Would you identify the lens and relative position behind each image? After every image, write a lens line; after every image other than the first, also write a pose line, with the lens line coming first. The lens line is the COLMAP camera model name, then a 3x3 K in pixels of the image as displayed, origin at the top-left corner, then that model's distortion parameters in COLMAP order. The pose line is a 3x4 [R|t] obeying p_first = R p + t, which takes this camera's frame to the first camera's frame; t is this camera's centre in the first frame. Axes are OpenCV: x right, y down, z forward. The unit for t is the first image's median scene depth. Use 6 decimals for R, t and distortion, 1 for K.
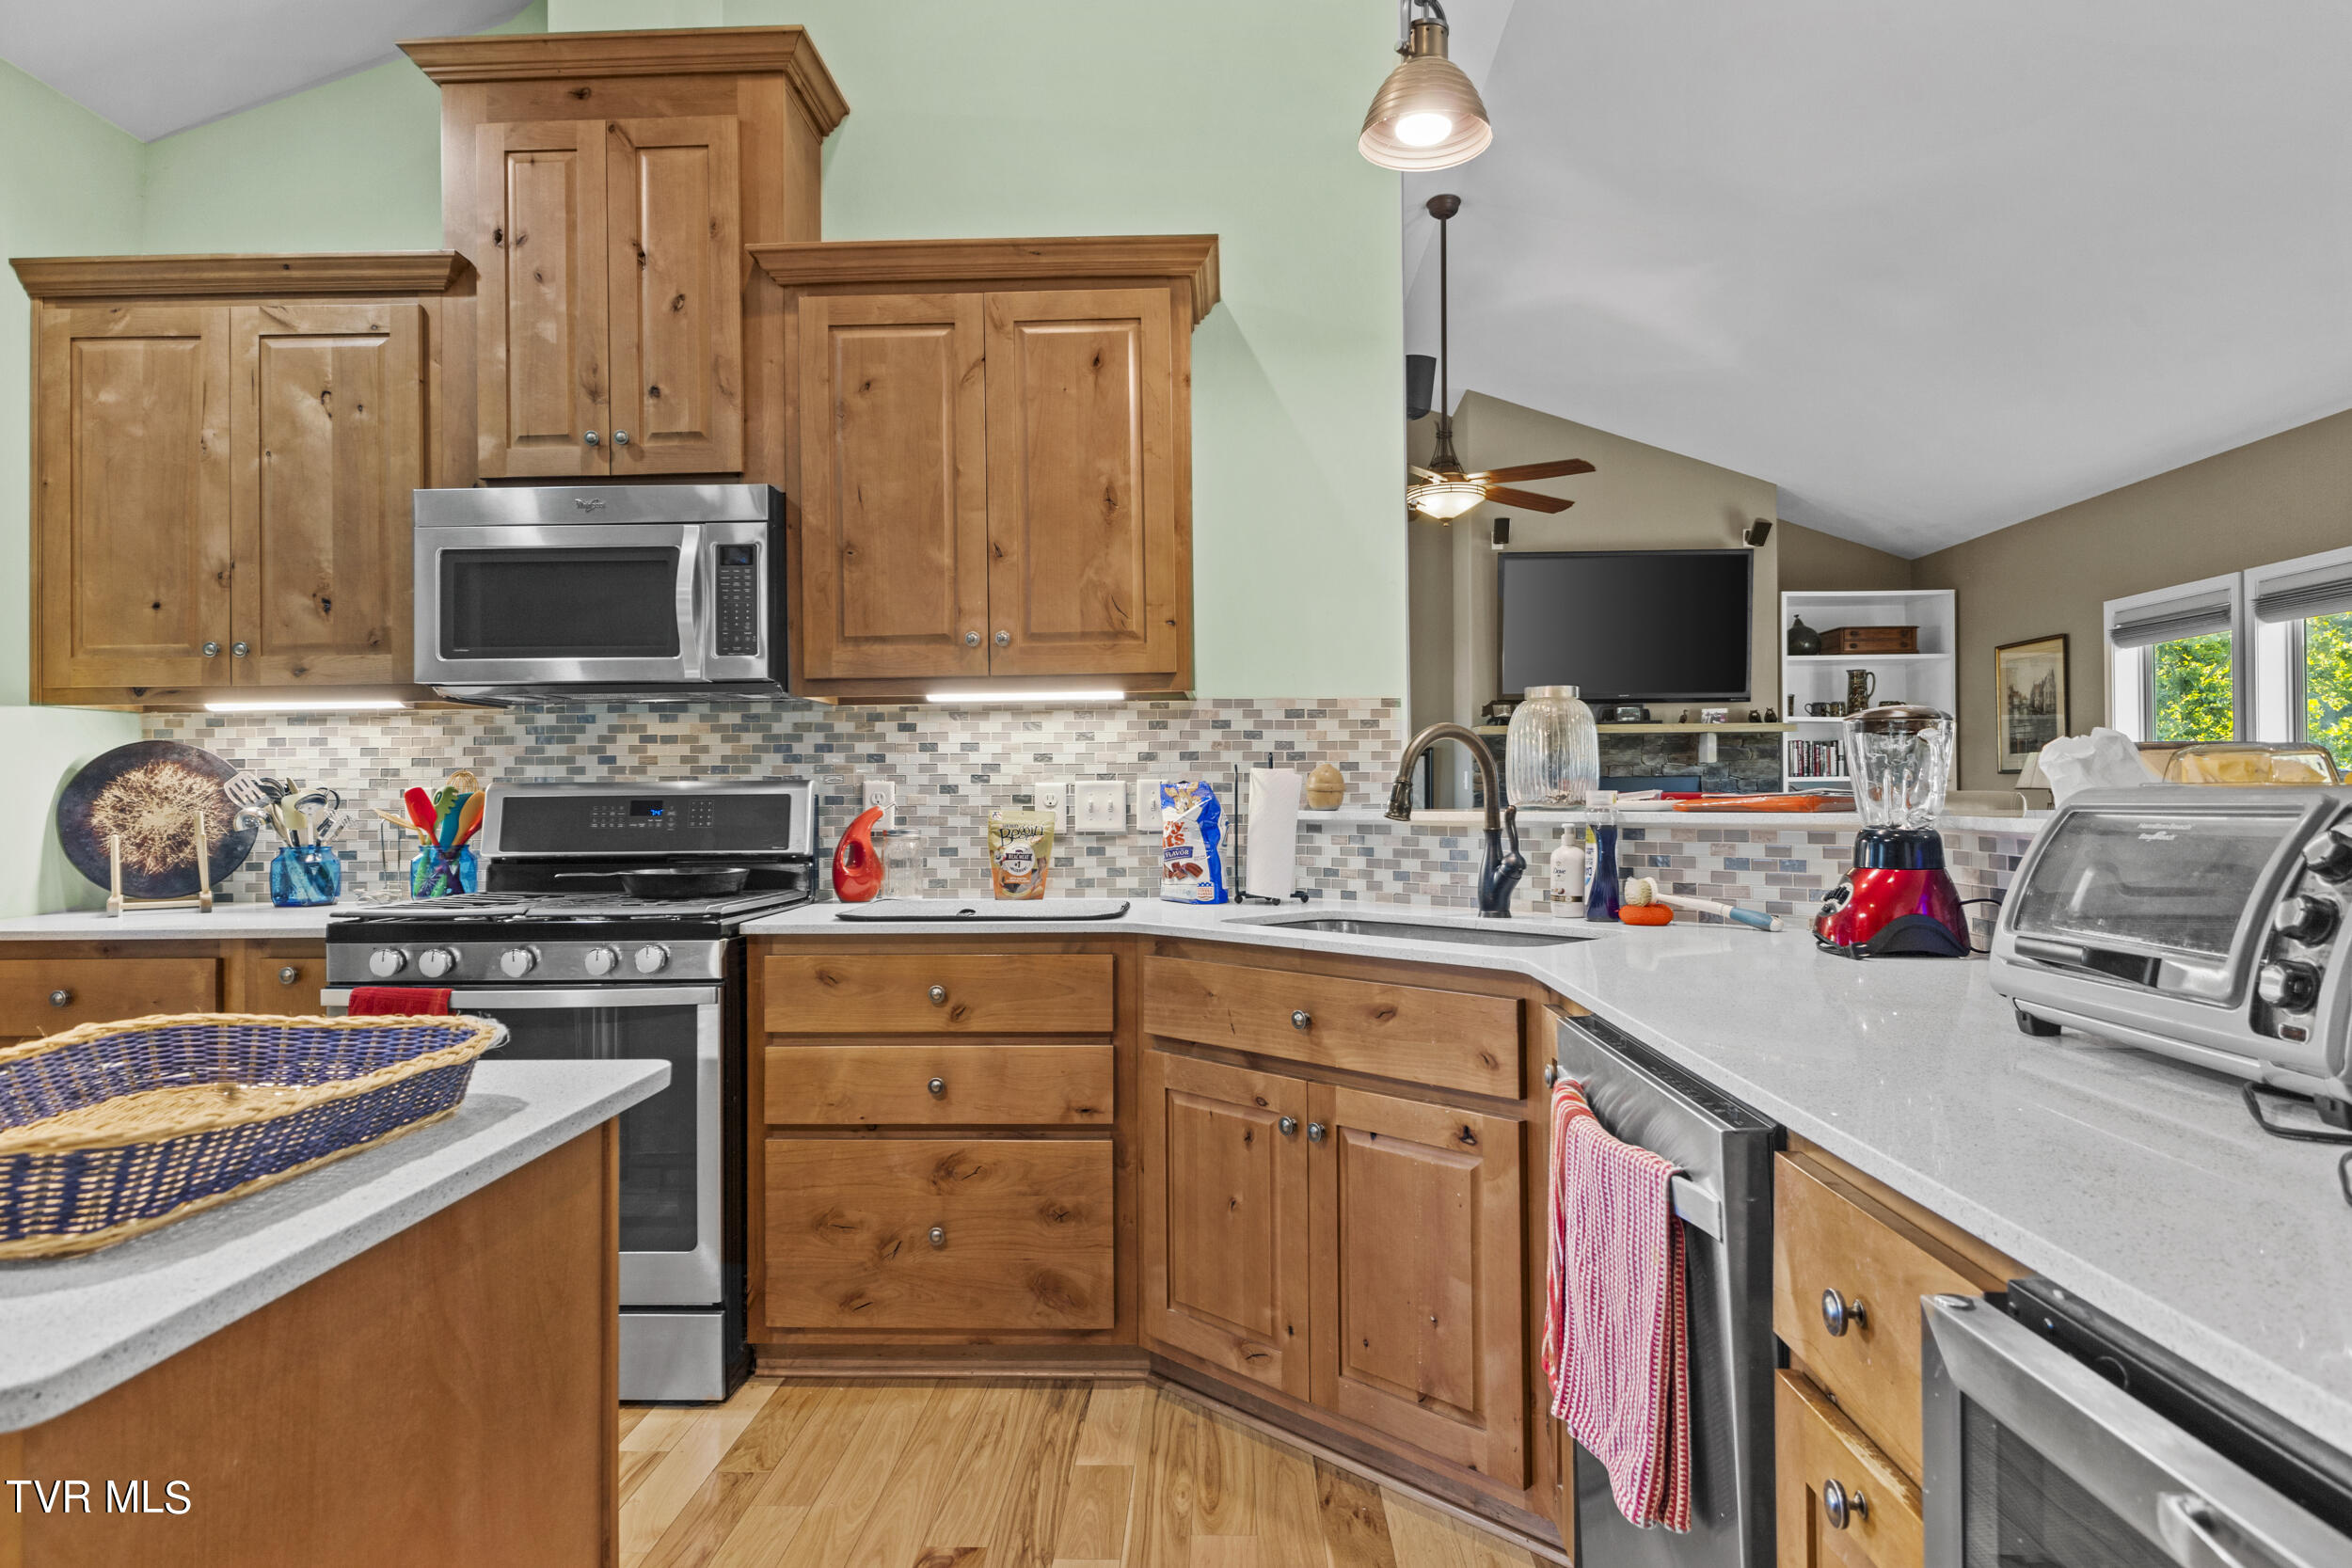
lens RADIAL K [[1386.2, 0, 1187.0], [0, 1386.2, 788.1], [0, 0, 1]] dist [0.000381, -0.004360]
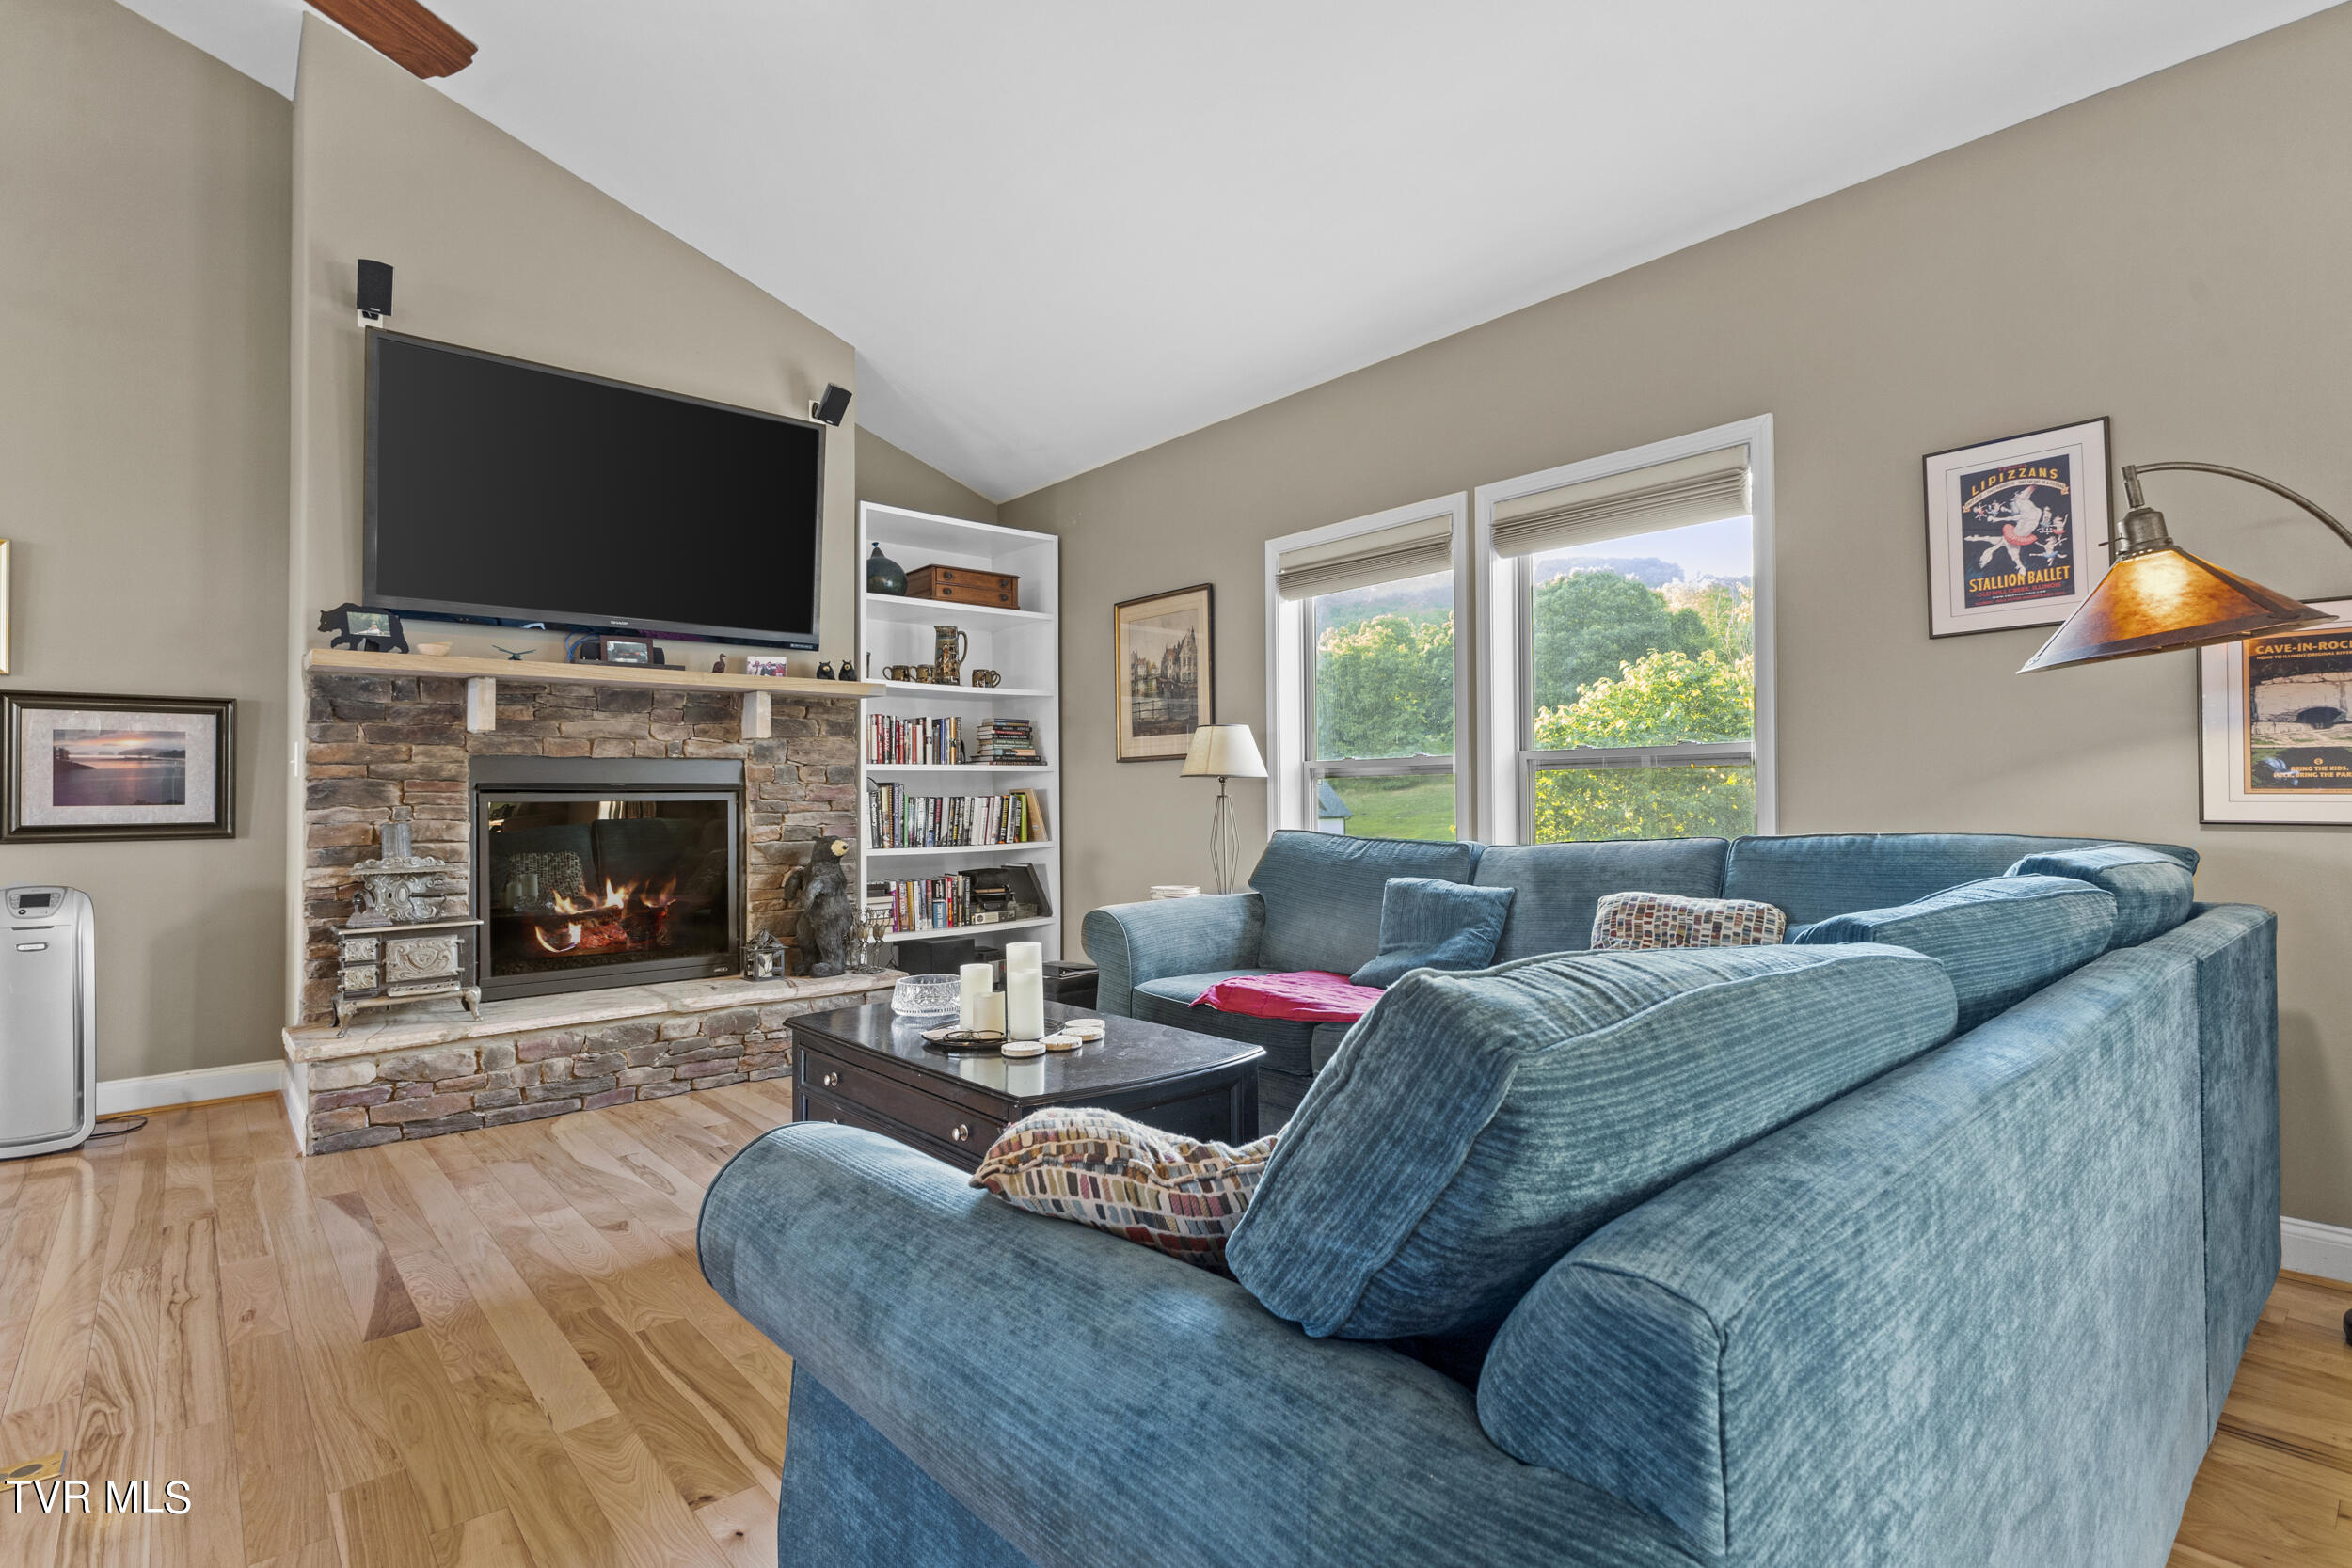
lens RADIAL K [[1127.4, 0, 1191.4], [0, 1127.4, 783.9], [0, 0, 1]] dist [0.003934, -0.006276]
pose [[0.723178, 0.007329, 0.690623, 0.429621], [0.001901, 0.999919, -0.012602, 0.028269], [-0.690659, 0.010427, 0.723105, 1.297425]]
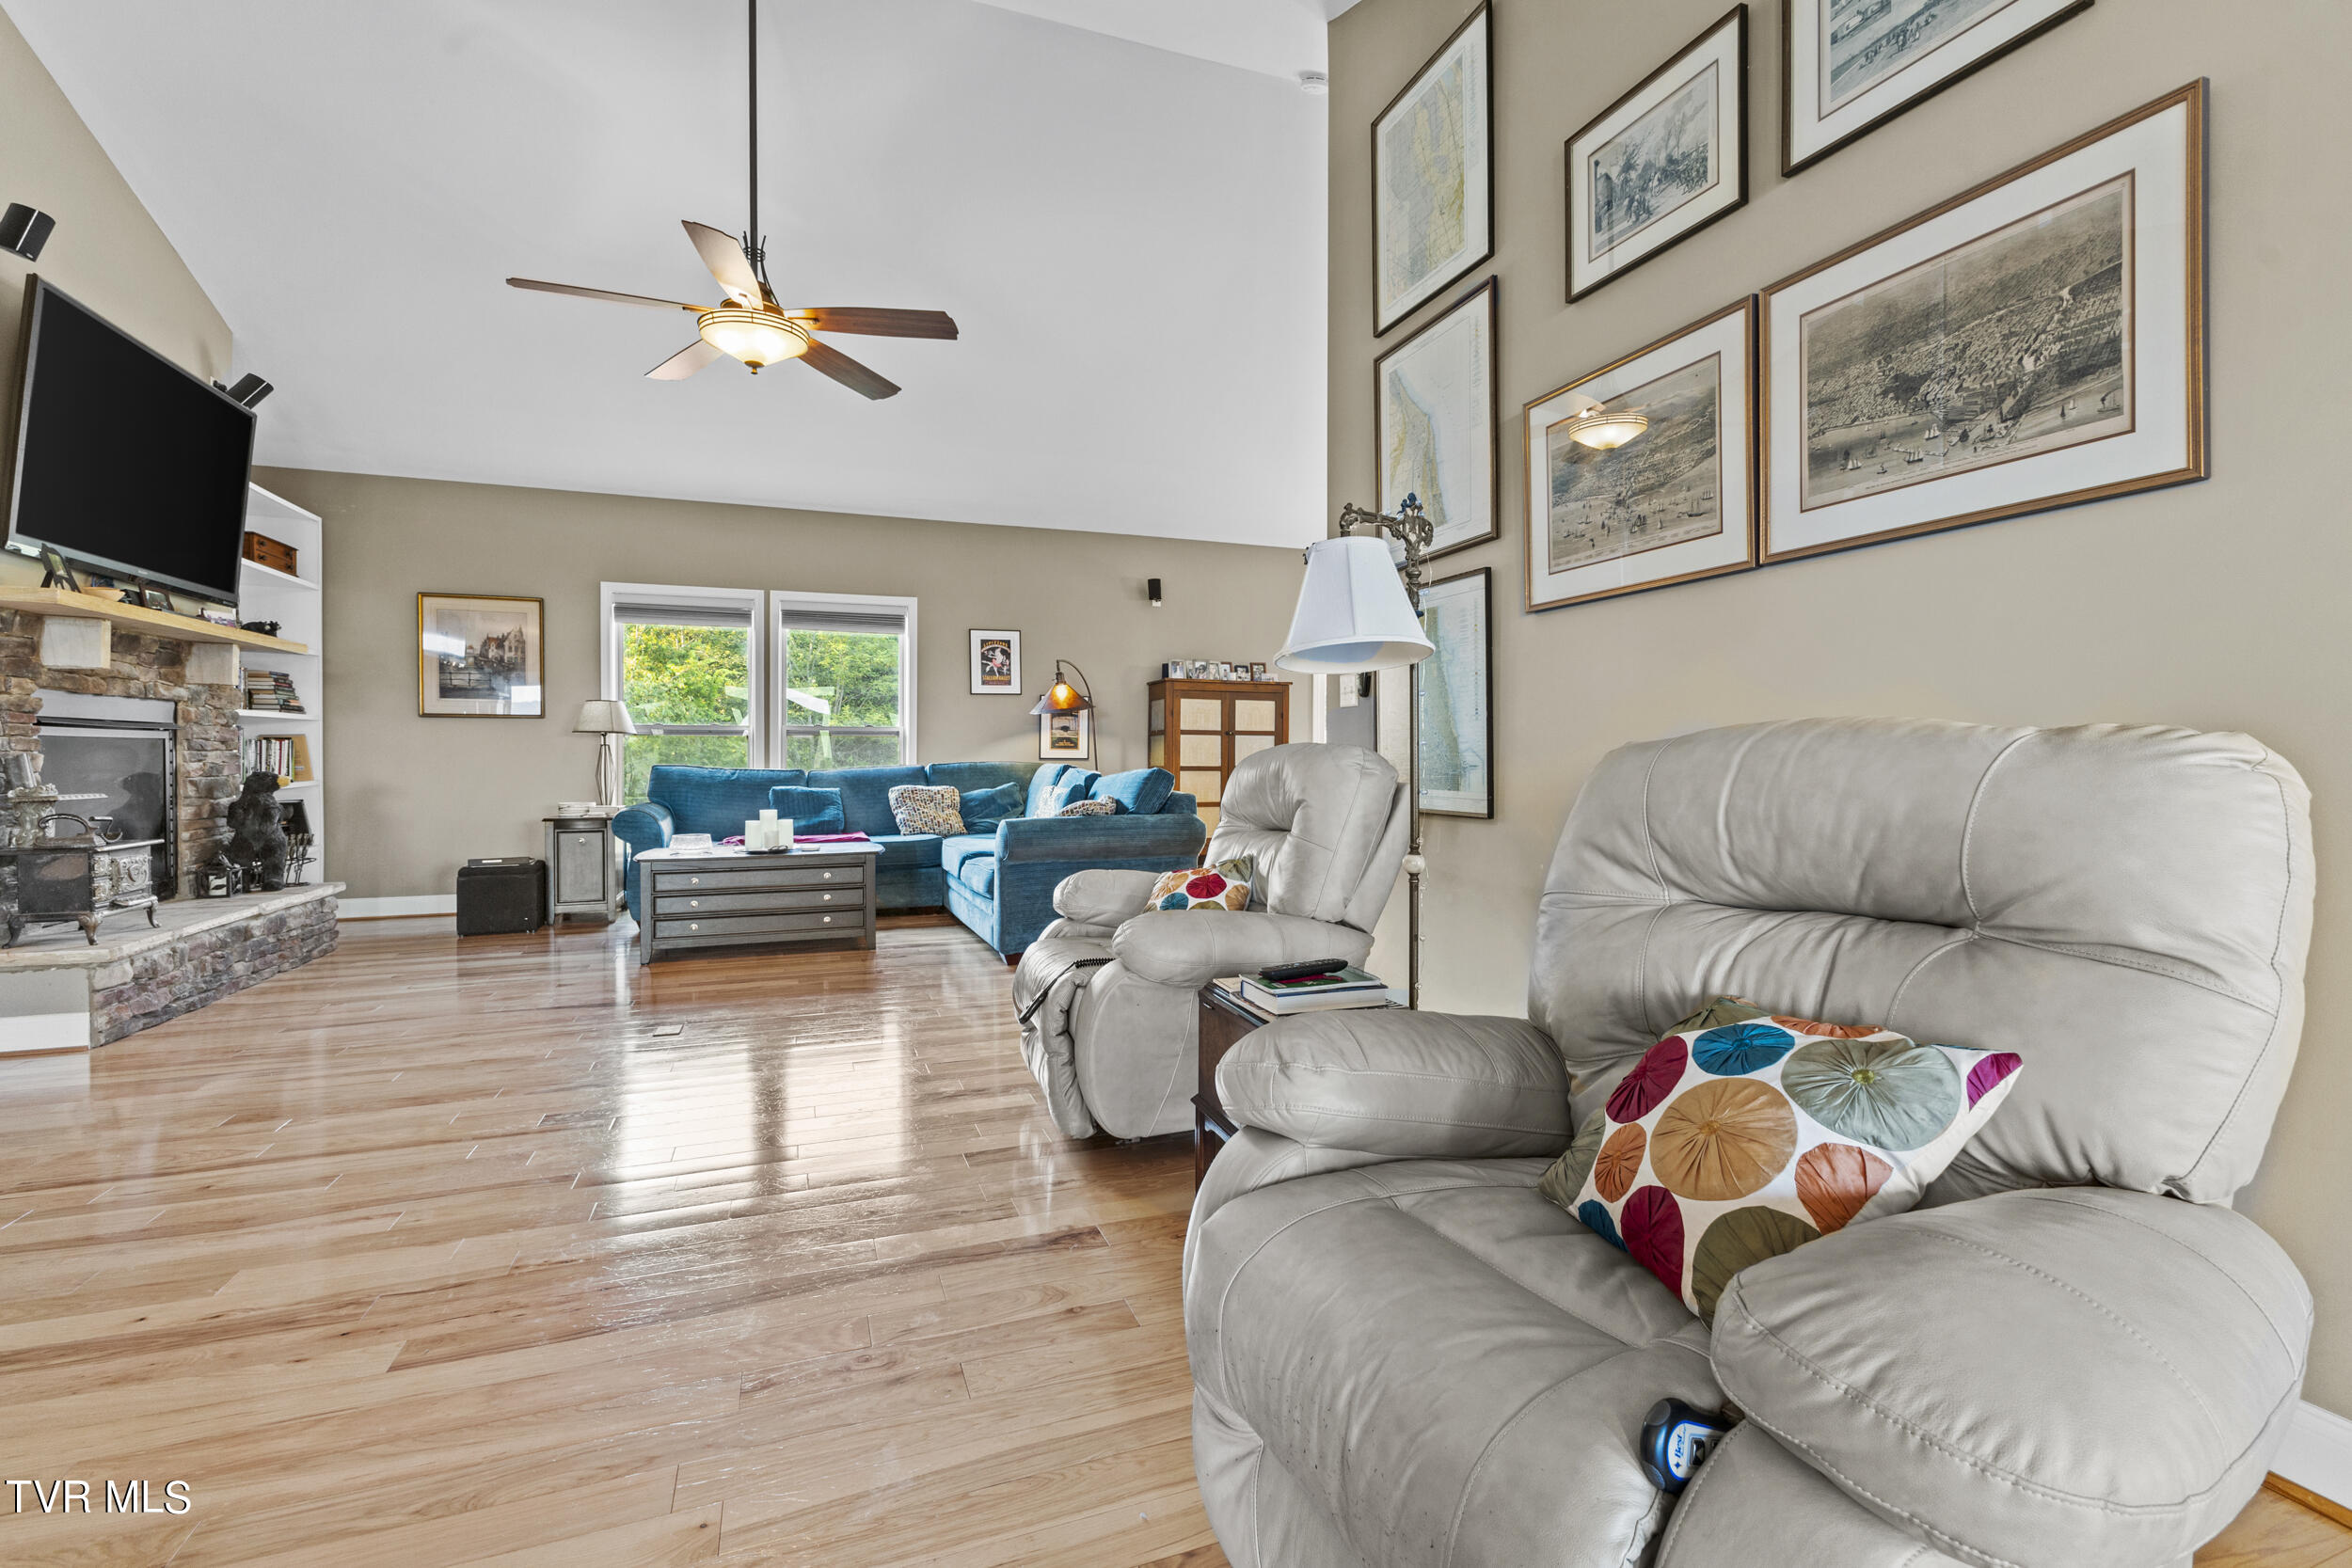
lens RADIAL K [[1025.6, 0, 1163.0], [0, 1025.6, 769.2], [0, 0, 1]] dist [0.012260, -0.002180]
pose [[-0.374144, -0.007757, 0.927338, -0.872405], [-0.005615, 0.999966, 0.006099, 0.056340], [-0.927354, -0.002925, -0.374175, 2.018617]]
